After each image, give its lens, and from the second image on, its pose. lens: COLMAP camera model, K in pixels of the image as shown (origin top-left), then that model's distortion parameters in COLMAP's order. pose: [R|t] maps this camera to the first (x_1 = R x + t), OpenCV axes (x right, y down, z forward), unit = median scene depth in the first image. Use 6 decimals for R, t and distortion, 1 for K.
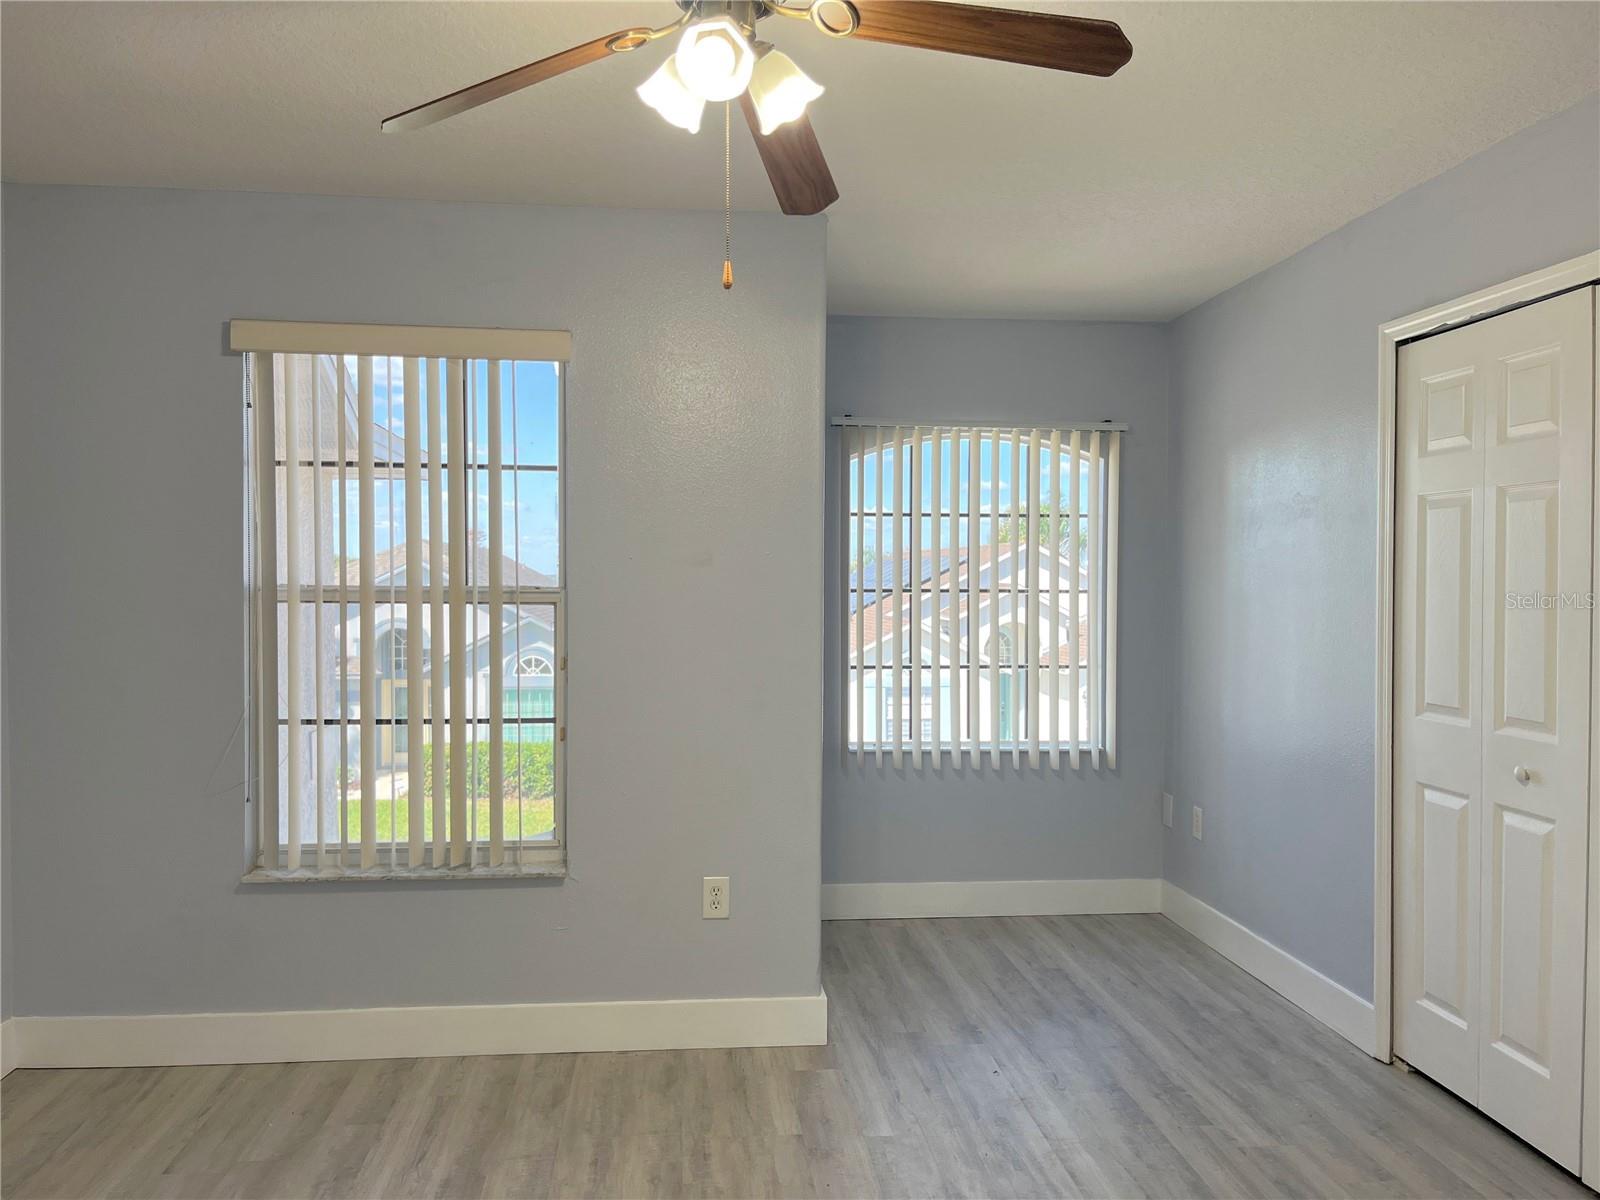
lens RADIAL K [[1213.6, 0, 794.2], [0, 1213.6, 605.3], [0, 0, 1]] dist [0.081732, -0.123349]
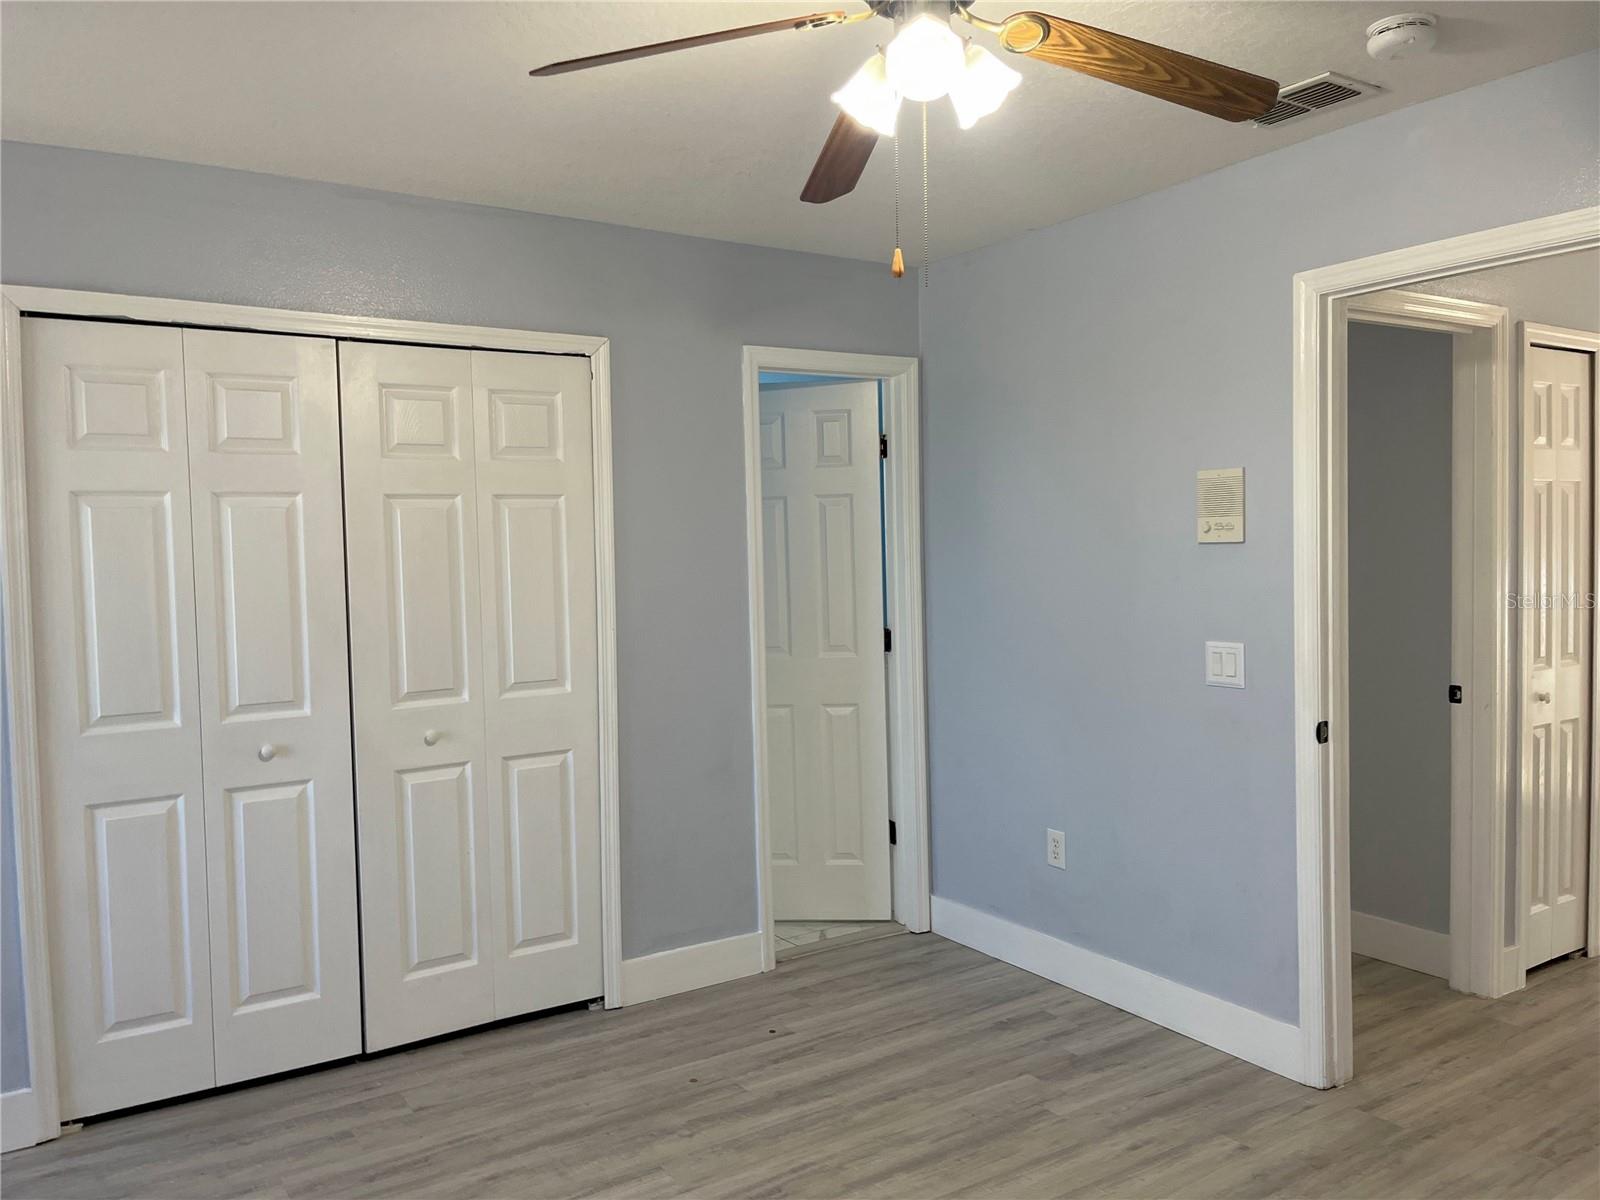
lens RADIAL K [[1213.6, 0, 794.2], [0, 1213.6, 605.3], [0, 0, 1]] dist [0.081732, -0.123349]
pose [[-0.468689, -0.038257, 0.882534, -0.598267], [0.038468, 0.997230, 0.063658, -0.047176], [-0.882525, 0.063785, -0.465919, 1.060153]]
